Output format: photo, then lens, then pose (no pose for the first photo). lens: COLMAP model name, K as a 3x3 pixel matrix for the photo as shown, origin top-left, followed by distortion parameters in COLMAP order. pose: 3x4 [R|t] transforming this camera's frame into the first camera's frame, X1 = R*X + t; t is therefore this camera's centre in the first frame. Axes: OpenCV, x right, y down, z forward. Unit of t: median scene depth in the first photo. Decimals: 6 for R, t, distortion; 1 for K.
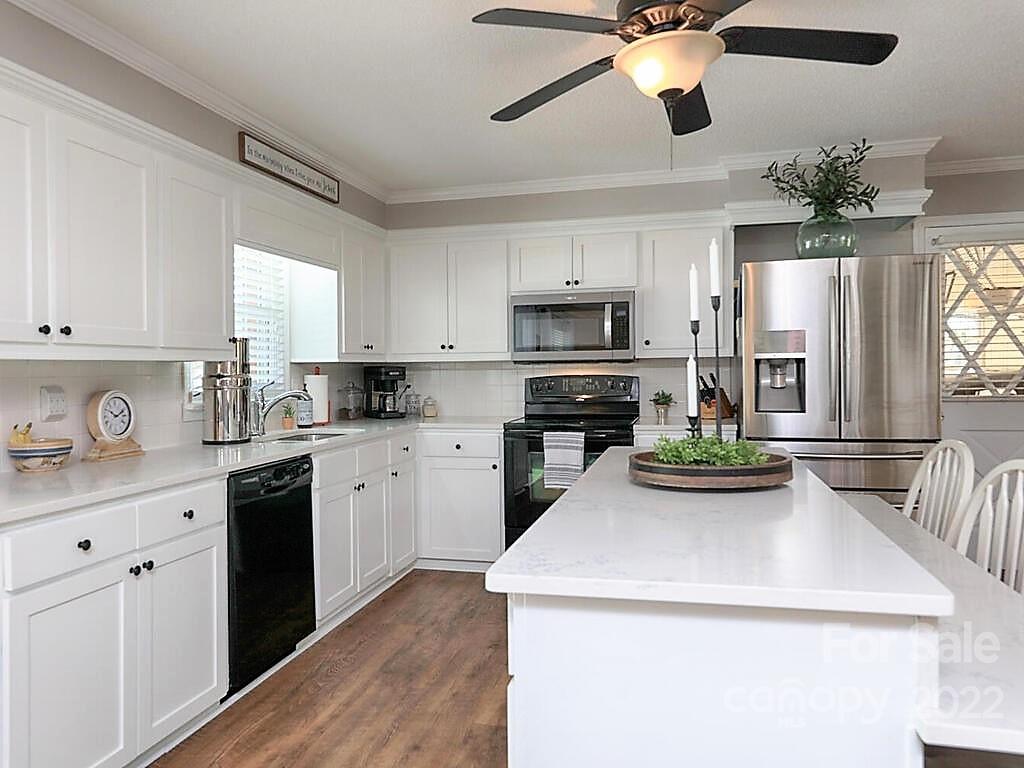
lens RADIAL K [[750.6, 0, 567.0], [0, 750.6, 372.7], [0, 0, 1]] dist [0.004421, 0.000922]
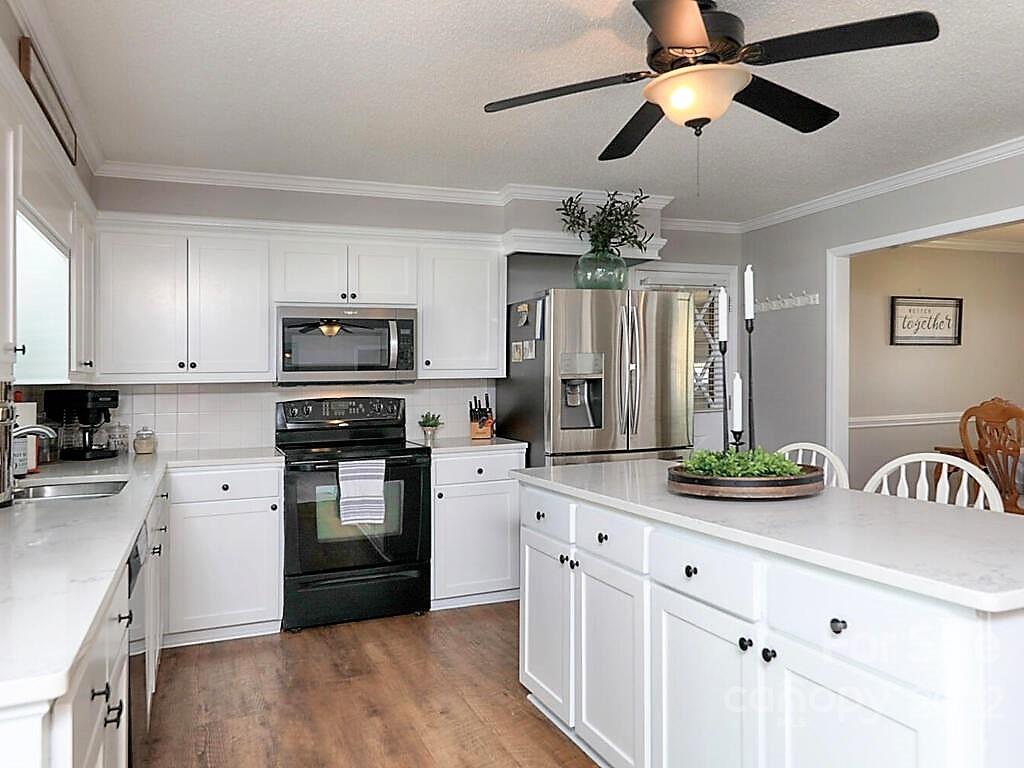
lens RADIAL K [[728.5, 0, 512.0], [0, 728.5, 384.0], [0, 0, 1]] dist [0.002960, -0.000447]
pose [[0.813806, -0.003667, 0.581125, -0.365660], [0.012968, 0.999846, -0.011851, -0.000258], [-0.580992, 0.017180, 0.813728, 0.180625]]
